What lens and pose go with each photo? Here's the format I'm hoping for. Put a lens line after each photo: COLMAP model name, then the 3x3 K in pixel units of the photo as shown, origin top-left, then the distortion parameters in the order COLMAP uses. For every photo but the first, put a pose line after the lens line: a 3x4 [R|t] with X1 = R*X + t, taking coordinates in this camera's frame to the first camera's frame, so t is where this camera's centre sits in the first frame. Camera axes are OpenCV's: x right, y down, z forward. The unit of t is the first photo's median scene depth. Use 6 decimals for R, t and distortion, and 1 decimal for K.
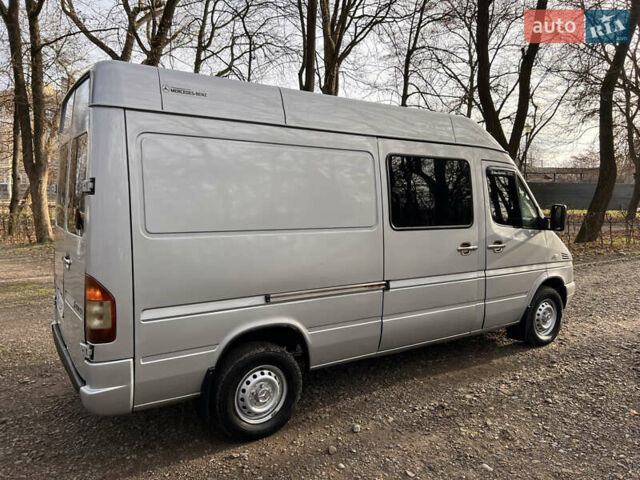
lens RADIAL K [[480.7, 0, 321.9], [0, 480.7, 242.9], [0, 0, 1]] dist [0.057767, -0.068345]
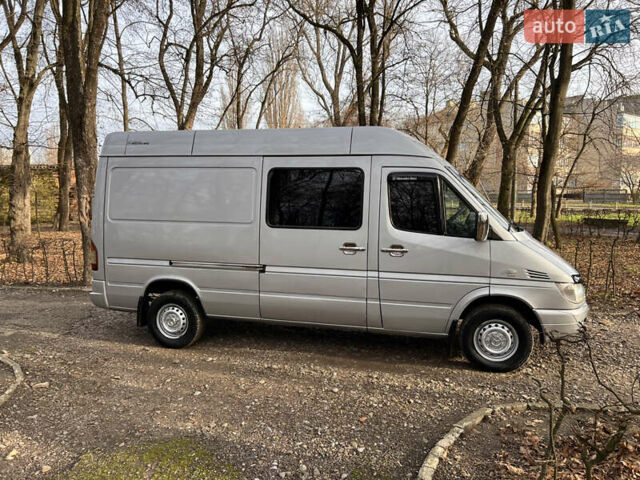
lens RADIAL K [[480.4, 0, 320.0], [0, 480.4, 240.0], [0, 0, 1]] dist [0.060772, -0.065214]
pose [[0.653761, 0.066239, -0.753796, 1.234965], [-0.073767, 0.996995, 0.023632, -0.032333], [0.753097, 0.040155, 0.656683, 0.252822]]
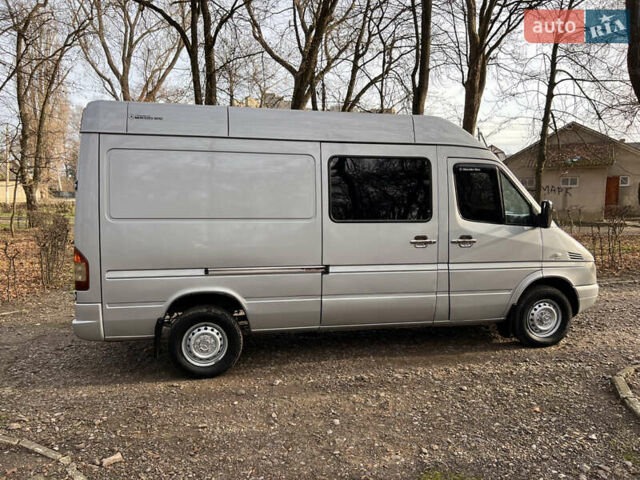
lens RADIAL K [[480.7, 0, 321.9], [0, 480.7, 242.9], [0, 0, 1]] dist [0.057767, -0.068345]
pose [[0.924914, 0.033830, -0.378667, 0.567406], [-0.033185, 0.999415, 0.008231, 0.015359], [0.378724, 0.004953, 0.925496, -0.077310]]
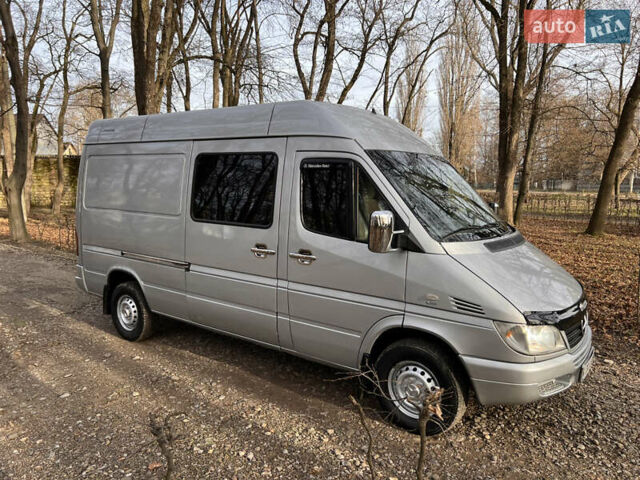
lens RADIAL K [[480.7, 0, 321.9], [0, 480.7, 242.9], [0, 0, 1]] dist [0.057767, -0.068345]
pose [[0.332409, 0.117669, -0.935766, 1.360147], [-0.104462, 0.990675, 0.087466, -0.108063], [0.937332, 0.068677, 0.341601, 0.906171]]
